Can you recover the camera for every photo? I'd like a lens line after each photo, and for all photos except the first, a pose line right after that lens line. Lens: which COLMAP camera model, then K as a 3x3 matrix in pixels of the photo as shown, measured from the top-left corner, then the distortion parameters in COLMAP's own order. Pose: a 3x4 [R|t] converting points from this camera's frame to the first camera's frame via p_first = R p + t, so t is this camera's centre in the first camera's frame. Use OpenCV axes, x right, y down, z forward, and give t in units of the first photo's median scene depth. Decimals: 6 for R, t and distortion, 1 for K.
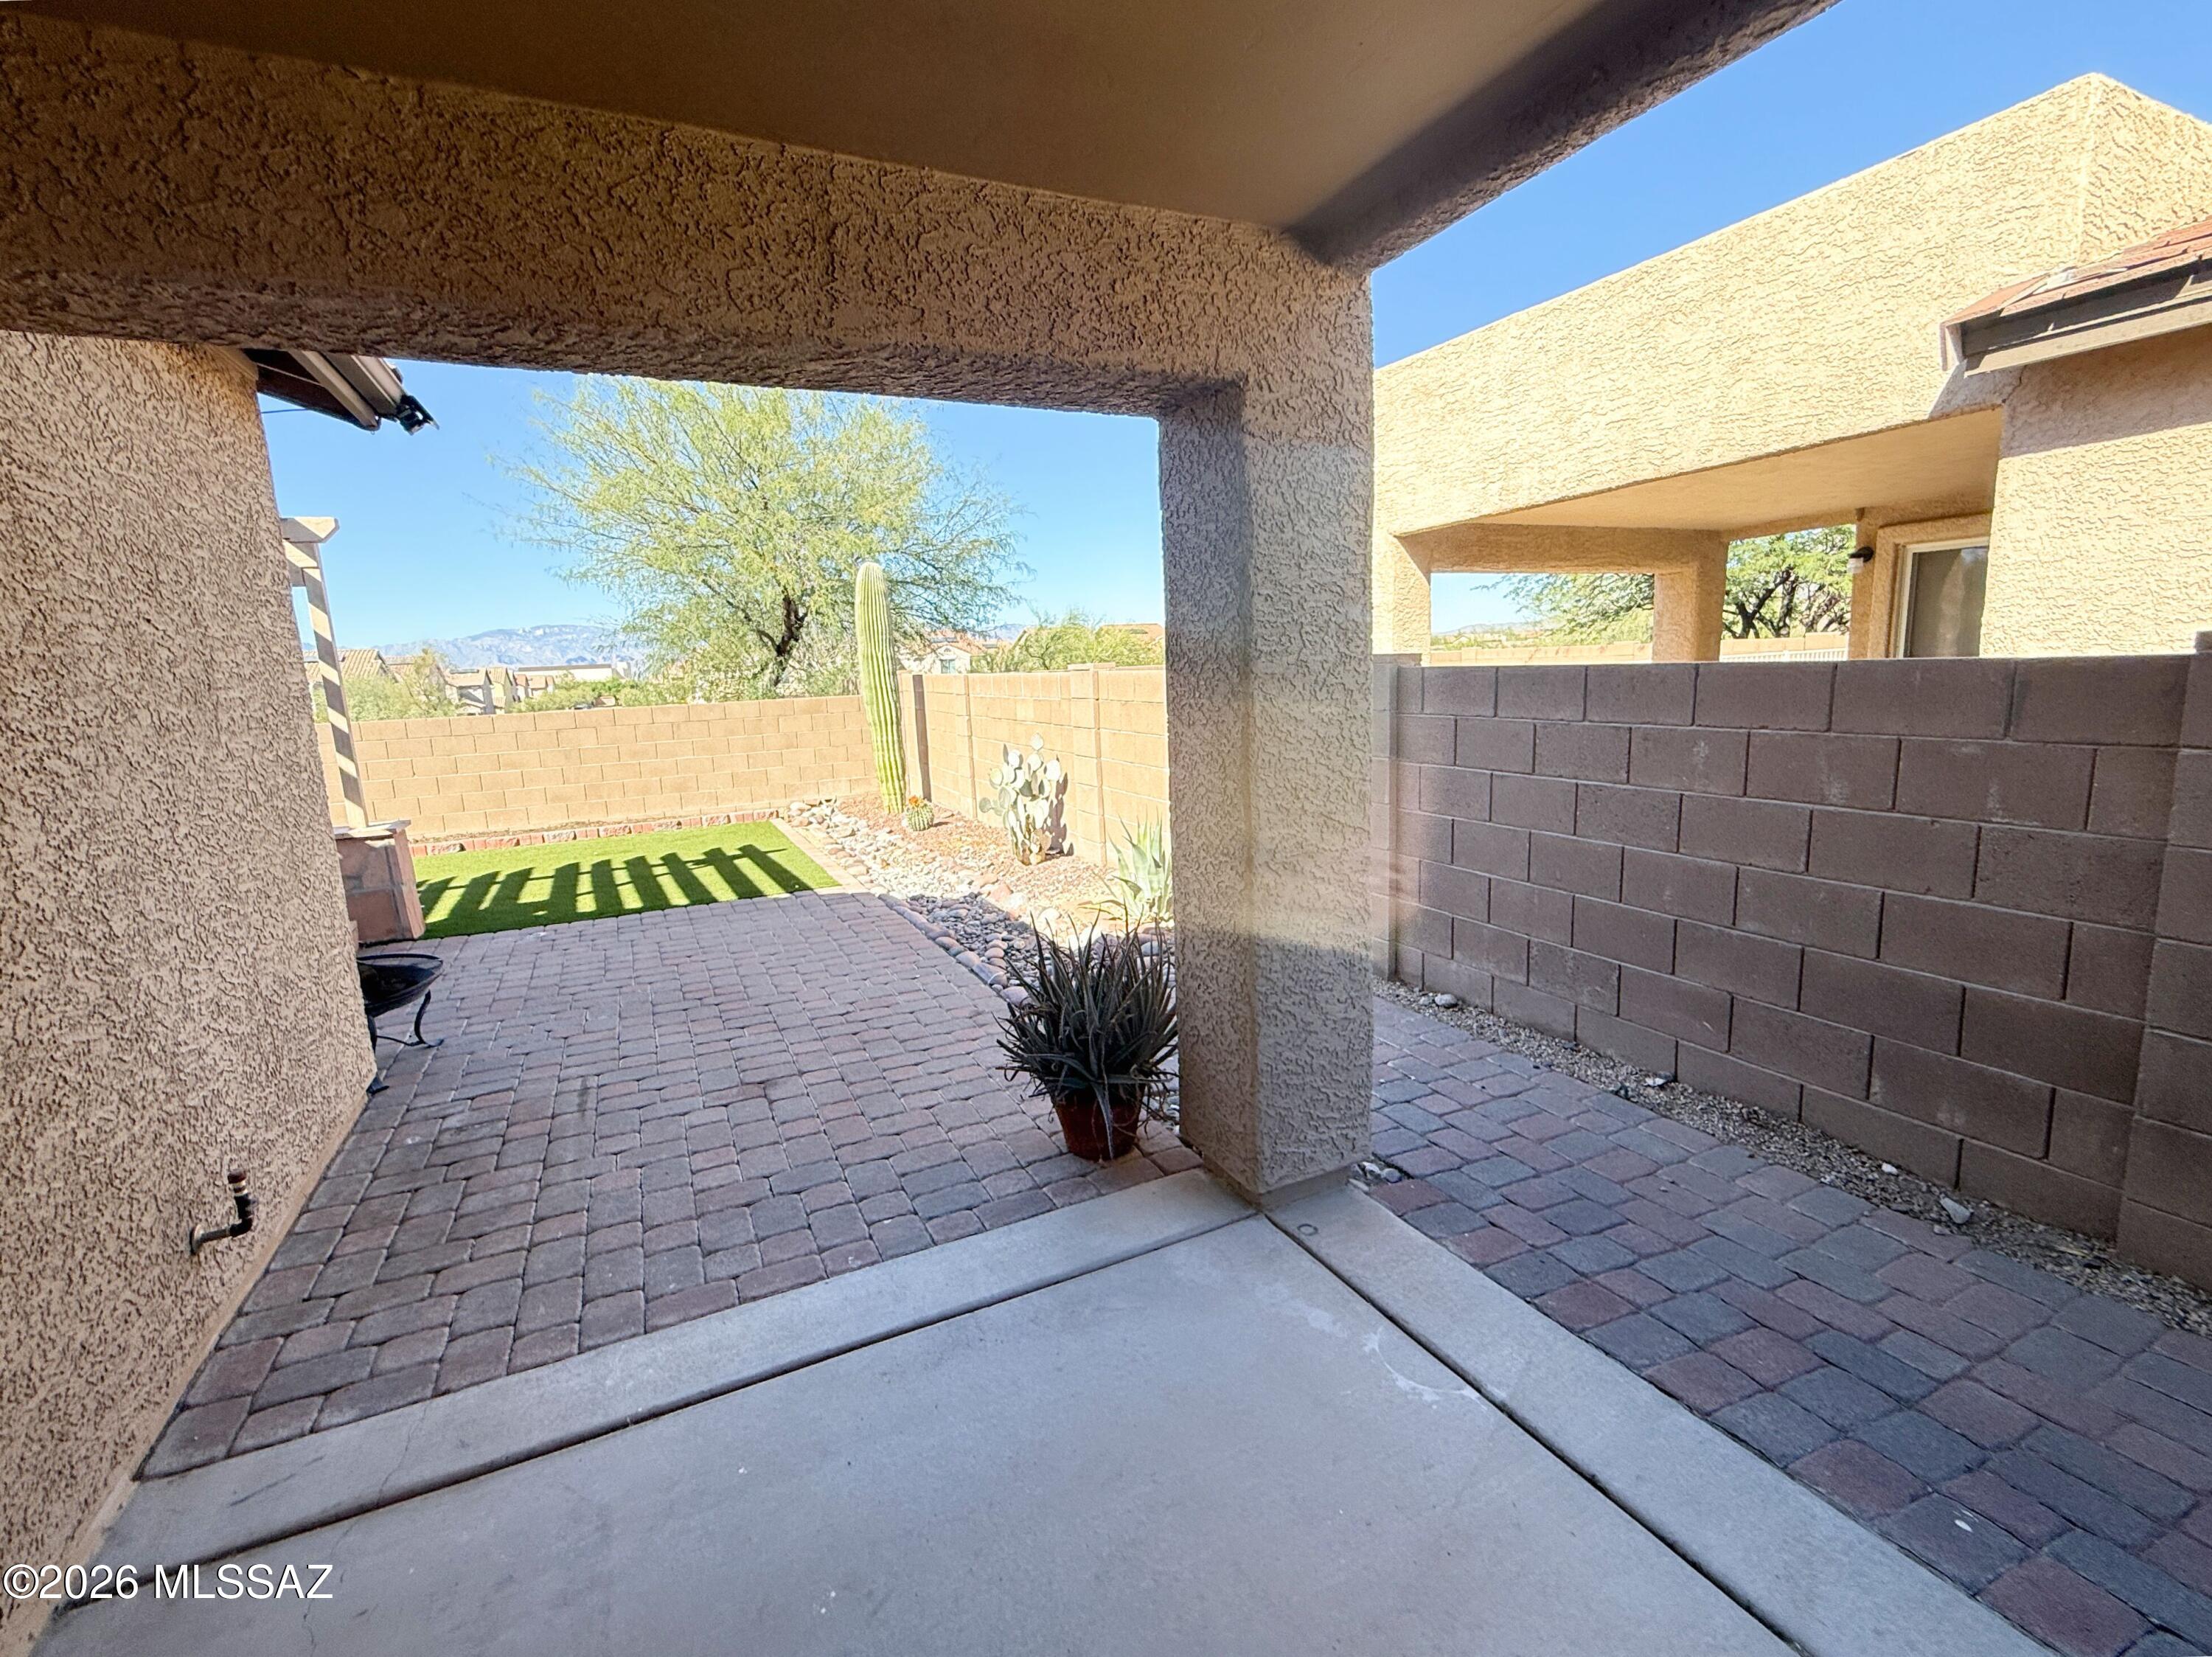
lens RADIAL K [[964.1, 0, 1094.9], [0, 964.1, 830.5], [0, 0, 1]] dist [-0.002377, -0.000559]
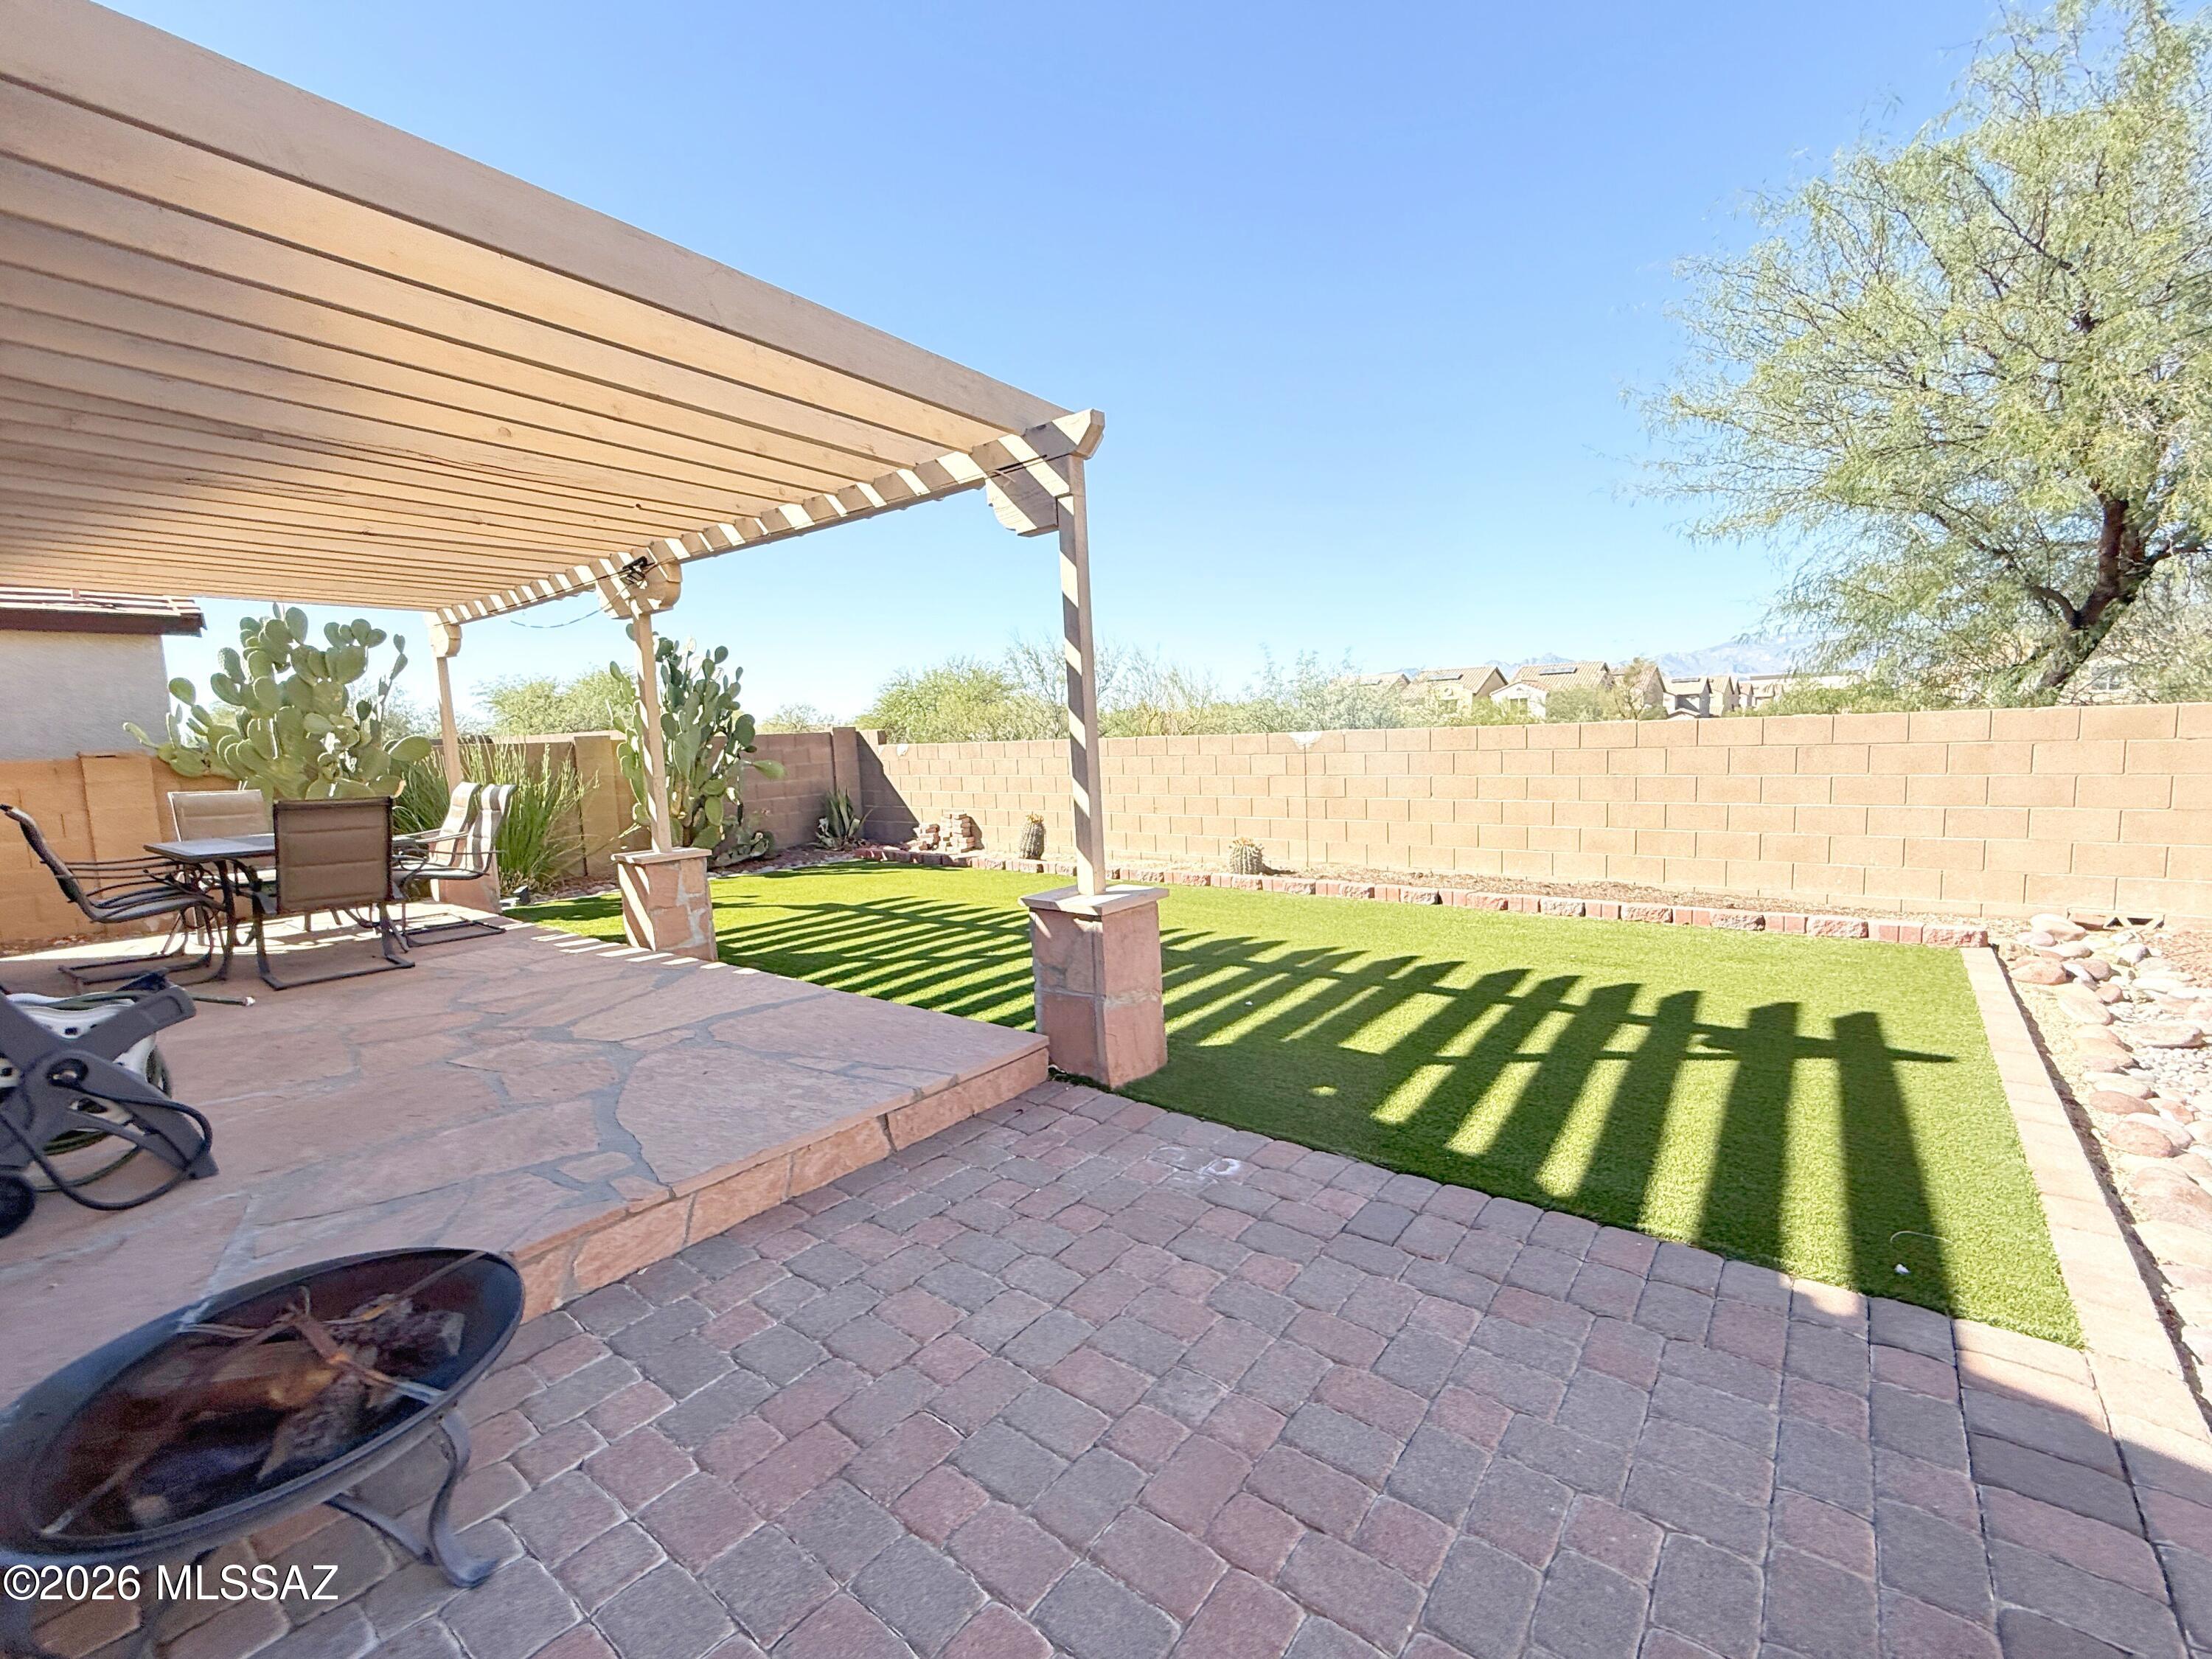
lens RADIAL K [[964.1, 0, 1094.9], [0, 964.1, 831.5], [0, 0, 1]] dist [-0.002377, -0.000559]
pose [[0.437582, 0.122401, -0.890809, -0.090730], [-0.129185, 0.988972, 0.072431, -0.044915], [0.889850, 0.083384, 0.448568, 0.344463]]
